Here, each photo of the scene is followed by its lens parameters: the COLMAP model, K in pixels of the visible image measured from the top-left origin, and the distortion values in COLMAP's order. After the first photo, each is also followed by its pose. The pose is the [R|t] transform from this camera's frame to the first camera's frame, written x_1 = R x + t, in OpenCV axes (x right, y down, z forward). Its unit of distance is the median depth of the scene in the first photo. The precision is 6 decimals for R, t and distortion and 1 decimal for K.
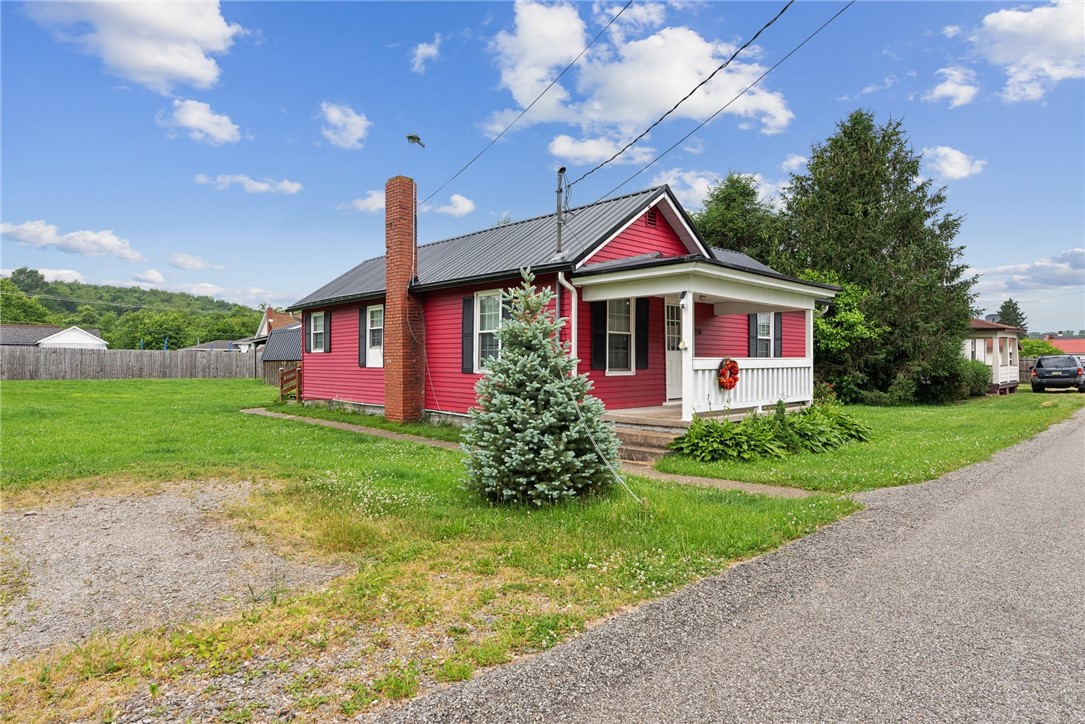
lens RADIAL K [[591.8, 0, 542.5], [0, 591.8, 362.0], [0, 0, 1]] dist [0.014595, -0.000817]
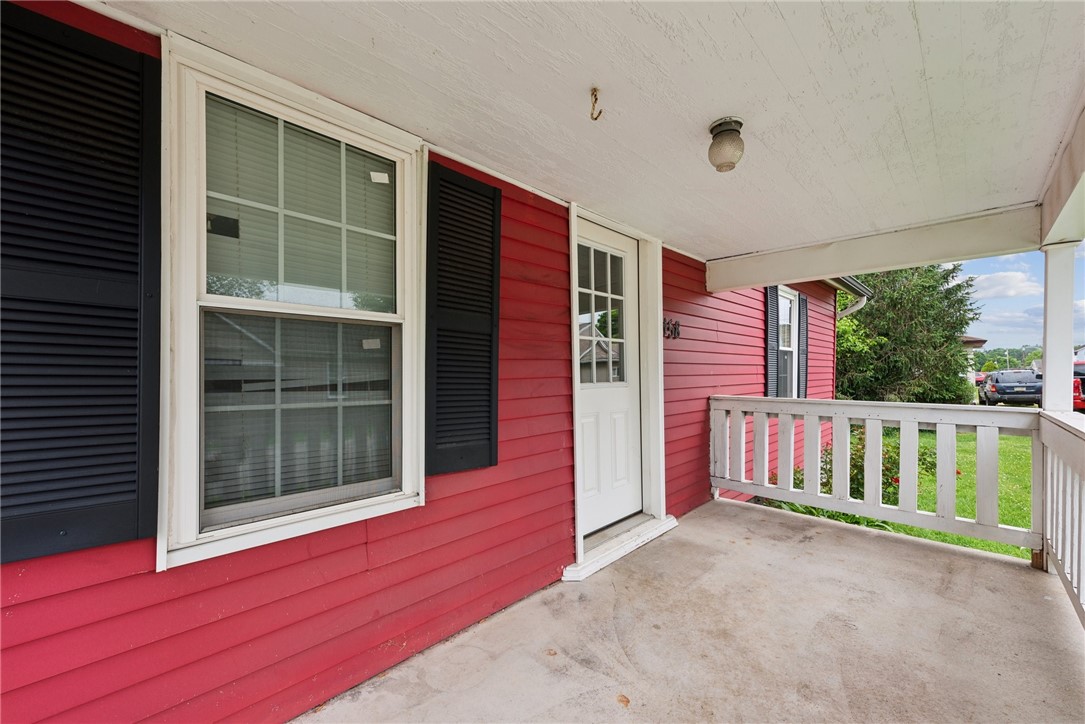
lens RADIAL K [[431.8, 0, 542.1], [0, 431.8, 365.5], [0, 0, 1]] dist [0.012714, -0.000154]
pose [[0.999466, 0.004681, 0.032324, 0.503475], [-0.004527, 0.999978, -0.004822, -0.078726], [-0.032346, 0.004674, 0.999466, 2.127593]]
